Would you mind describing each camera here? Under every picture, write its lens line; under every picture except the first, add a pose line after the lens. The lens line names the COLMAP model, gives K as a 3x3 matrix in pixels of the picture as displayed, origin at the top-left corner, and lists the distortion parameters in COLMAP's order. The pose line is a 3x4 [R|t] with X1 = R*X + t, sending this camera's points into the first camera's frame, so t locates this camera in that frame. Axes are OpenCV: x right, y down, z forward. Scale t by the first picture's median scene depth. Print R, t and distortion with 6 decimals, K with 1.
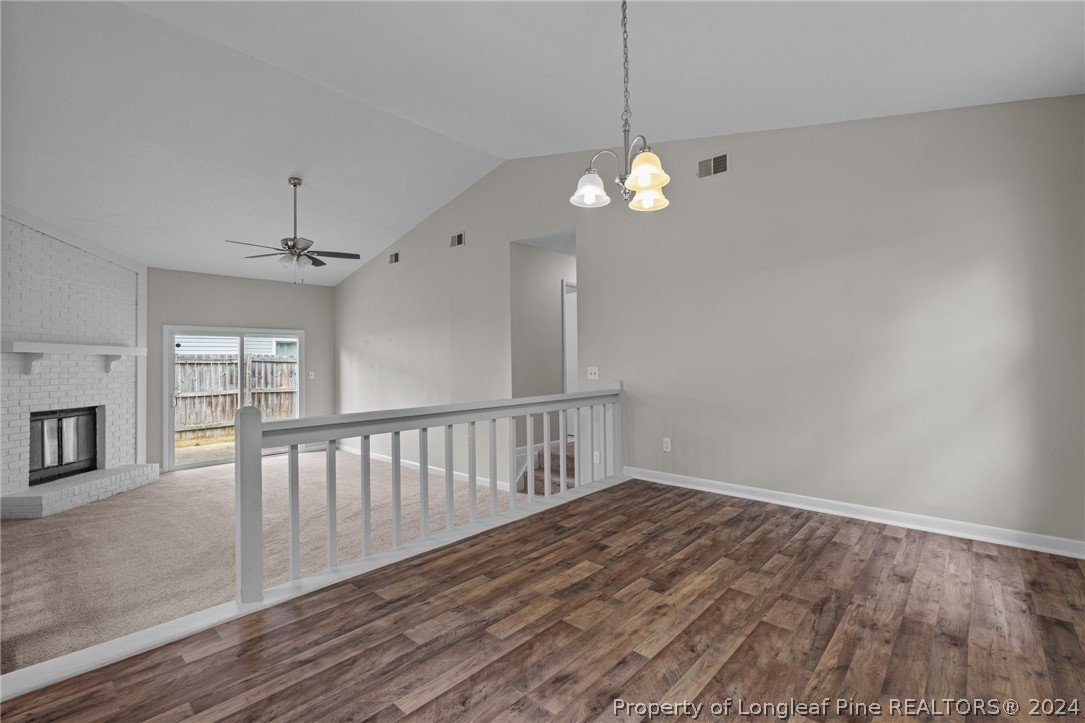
lens RADIAL K [[476.8, 0, 542.3], [0, 476.8, 351.6], [0, 0, 1]] dist [-0.010441, 0.002114]
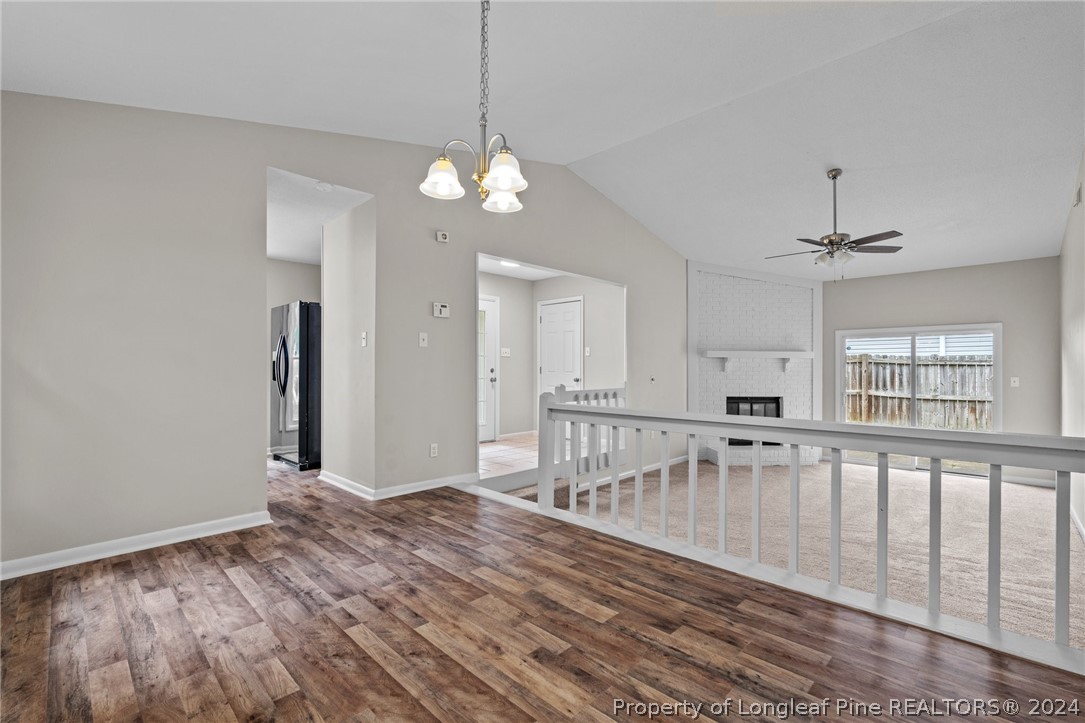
lens RADIAL K [[476.8, 0, 546.8], [0, 476.8, 369.8], [0, 0, 1]] dist [-0.010441, 0.002114]
pose [[-0.026014, 0.017040, -0.999516, 0.669161], [0.021246, 0.999638, 0.016490, 0.006802], [0.999436, -0.020807, -0.026367, 0.676091]]
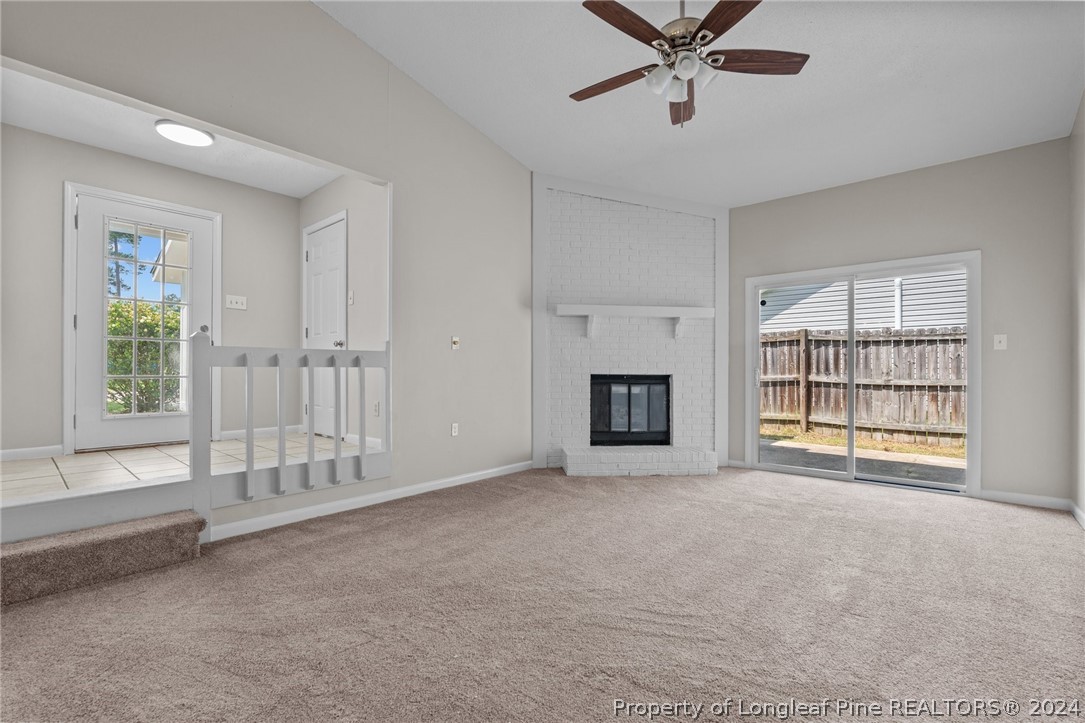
lens RADIAL K [[476.8, 0, 550.0], [0, 476.8, 371.3], [0, 0, 1]] dist [-0.010441, 0.002114]
pose [[0.030642, 0.015705, -0.999407, -0.059843], [0.018864, 0.999689, 0.016287, 0.150878], [0.999352, -0.019352, 0.030336, 1.280170]]
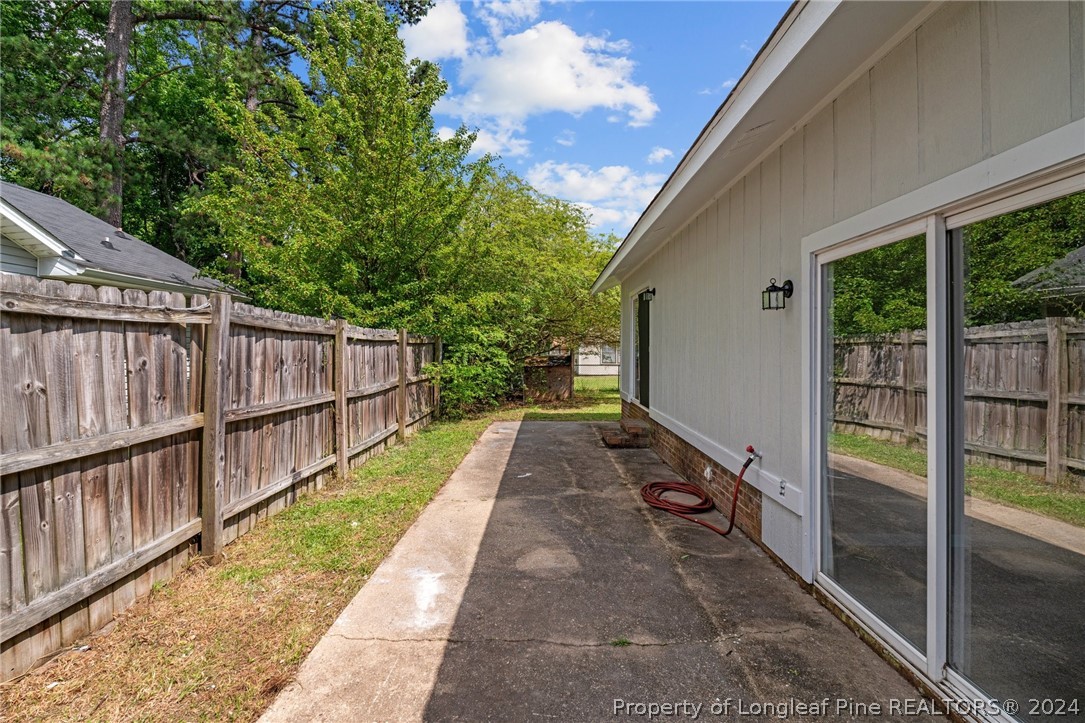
lens RADIAL K [[476.8, 0, 544.0], [0, 476.8, 353.8], [0, 0, 1]] dist [-0.010441, 0.002114]
pose [[0.733750, 0.014225, 0.679270, -2.169617], [-0.032251, 0.999383, 0.013910, 0.097203], [-0.678653, -0.032114, 0.733756, 2.081835]]
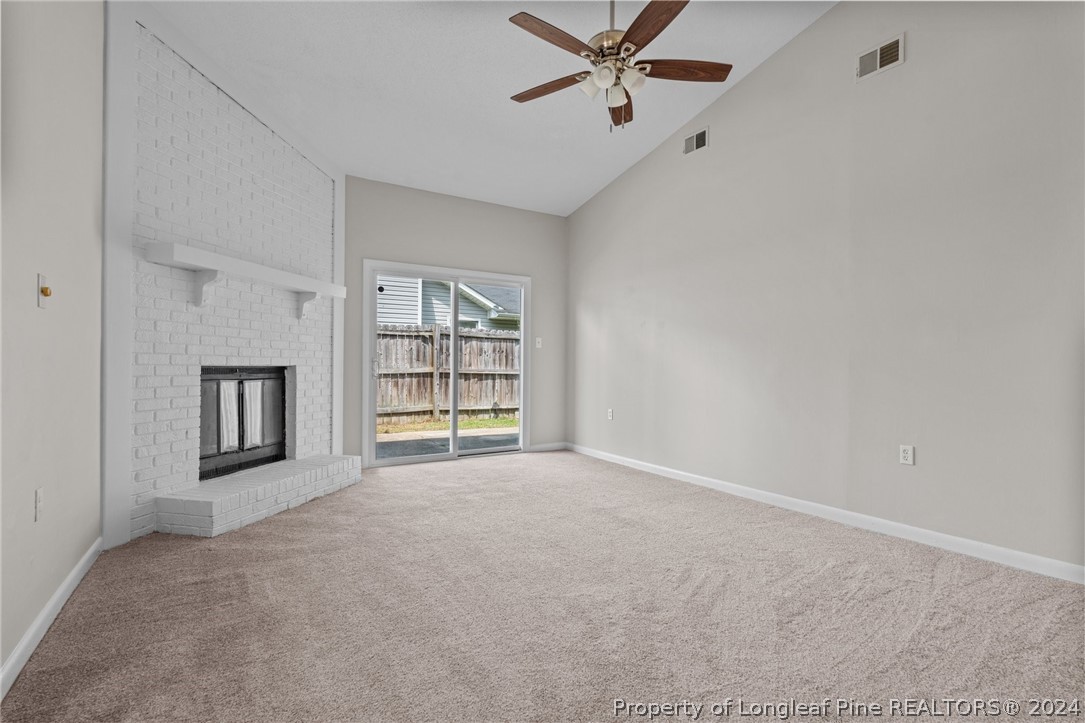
lens RADIAL K [[505.2, 0, 541.9], [0, 505.2, 364.5], [0, 0, 1]] dist [-0.010557, 0.000269]
pose [[0.961440, 0.023819, -0.273981, -0.663092], [-0.016696, 0.999460, 0.028301, 0.145767], [0.274507, -0.022635, 0.961319, 0.689278]]
